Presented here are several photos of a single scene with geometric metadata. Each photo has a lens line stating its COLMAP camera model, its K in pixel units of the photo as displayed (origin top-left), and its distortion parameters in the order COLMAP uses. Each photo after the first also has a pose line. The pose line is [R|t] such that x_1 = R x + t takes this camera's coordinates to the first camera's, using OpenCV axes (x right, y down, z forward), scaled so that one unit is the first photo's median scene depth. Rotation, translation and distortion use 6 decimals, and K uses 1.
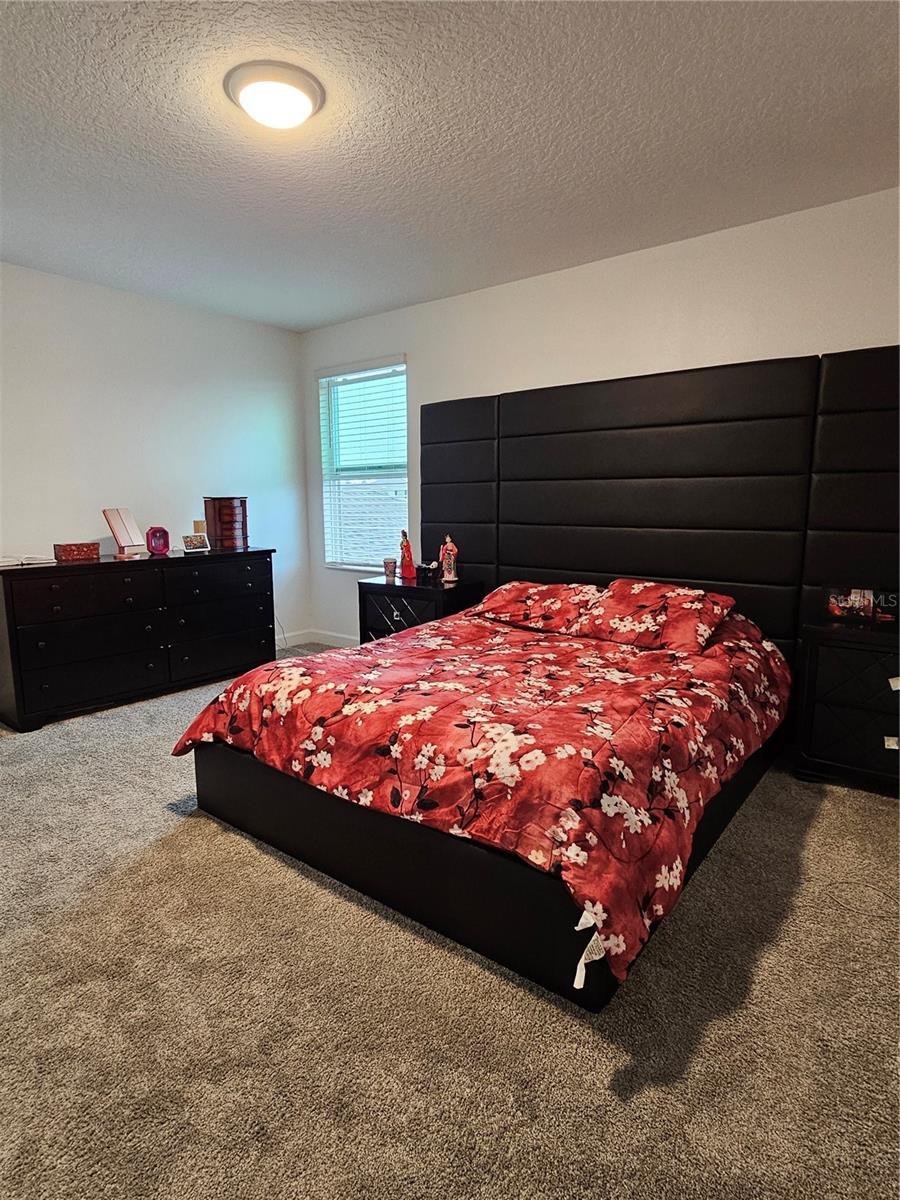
lens RADIAL K [[658.6, 0, 450.5], [0, 658.6, 603.2], [0, 0, 1]] dist [-0.002811, 0.000363]
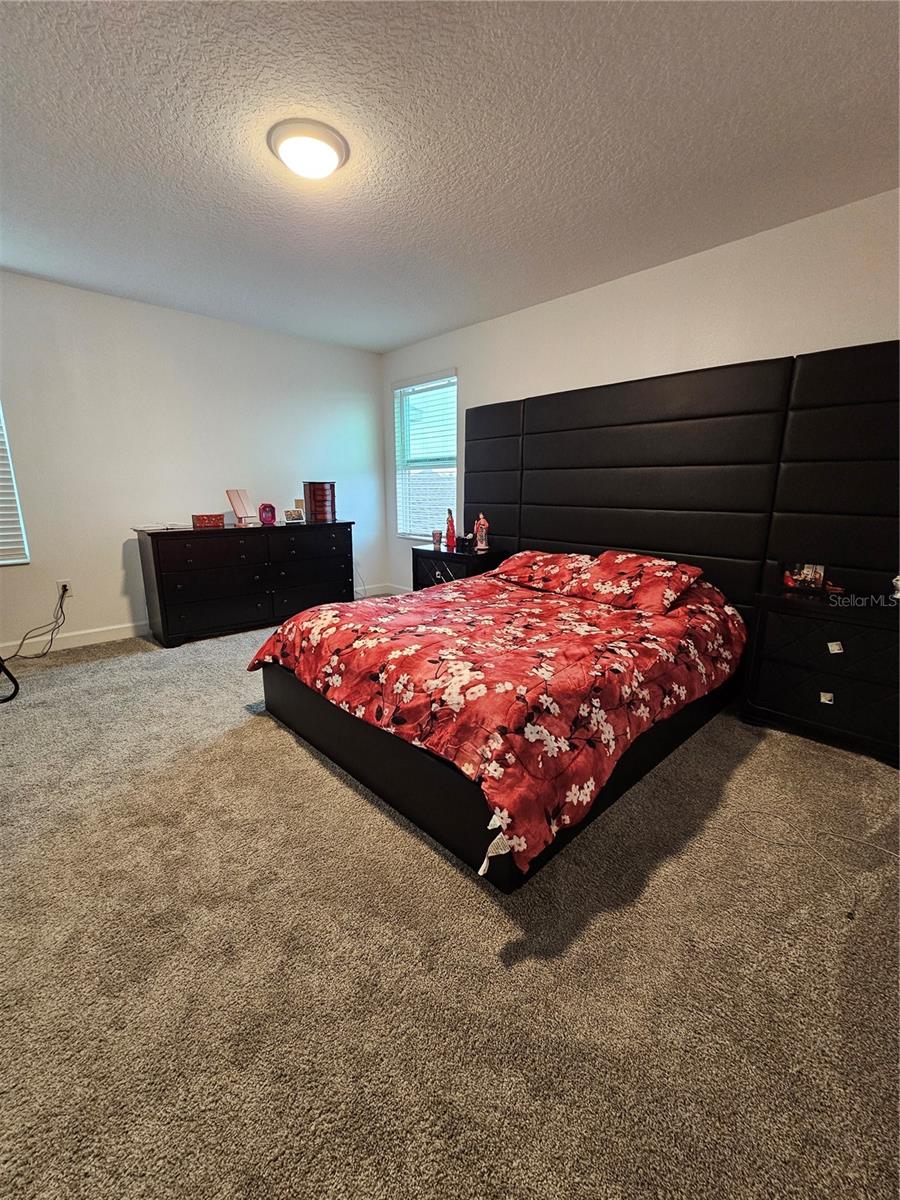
lens RADIAL K [[499.1, 0, 442.3], [0, 499.1, 600.4], [0, 0, 1]] dist [-0.001759, 0.000153]
pose [[0.988372, 0.040971, -0.146434, 0.145380], [-0.031036, 0.997099, 0.069495, 0.001255], [0.148857, -0.064143, 0.986776, 0.053092]]
